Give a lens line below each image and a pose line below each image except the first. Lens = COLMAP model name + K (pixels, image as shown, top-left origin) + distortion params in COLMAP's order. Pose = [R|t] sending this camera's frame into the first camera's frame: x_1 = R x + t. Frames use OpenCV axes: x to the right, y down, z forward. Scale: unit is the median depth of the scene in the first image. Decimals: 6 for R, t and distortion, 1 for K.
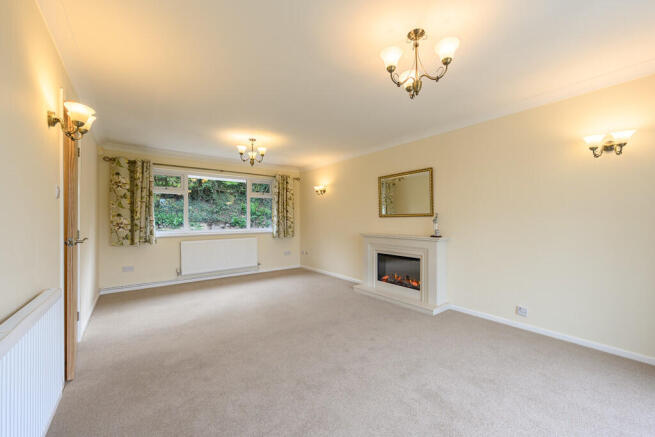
lens RADIAL K [[245.5, 0, 328.2], [0, 245.5, 219.5], [0, 0, 1]] dist [0.000017, -0.000020]
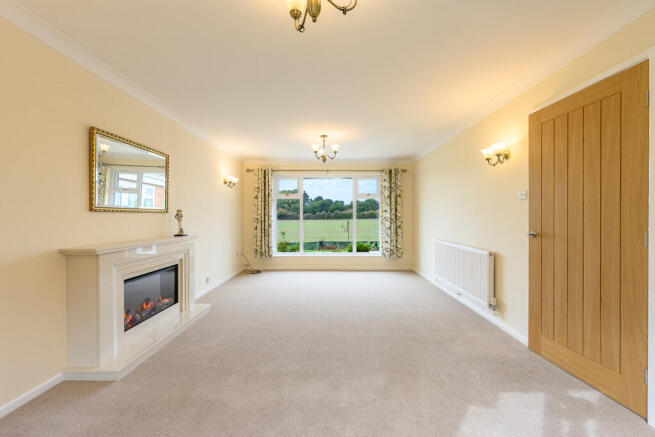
lens RADIAL K [[261.1, 0, 329.3], [0, 261.1, 219.2], [0, 0, 1]] dist [0.001045, 0.000061]
pose [[-0.787254, -0.003210, 0.616620, -0.491156], [0.000724, 0.999981, 0.006130, 0.002947], [-0.616628, 0.005272, -0.787237, 1.173030]]
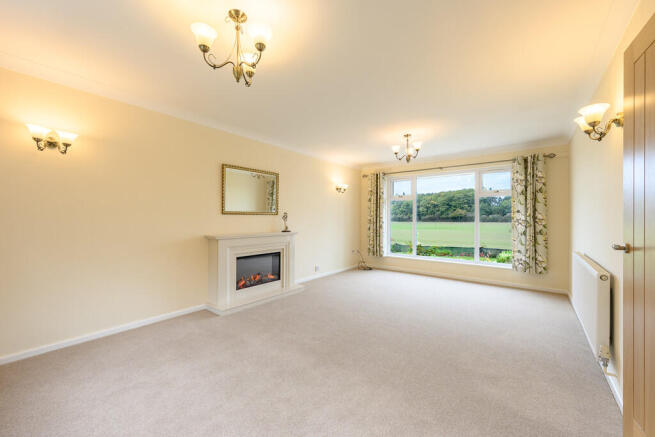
lens RADIAL K [[261.1, 0, 329.3], [0, 261.1, 219.2], [0, 0, 1]] dist [0.001045, 0.000061]
pose [[-0.231795, -0.003112, 0.972760, -0.738364], [-0.006456, 0.999978, 0.001660, 0.003450], [-0.972743, -0.005895, -0.231810, 0.902808]]
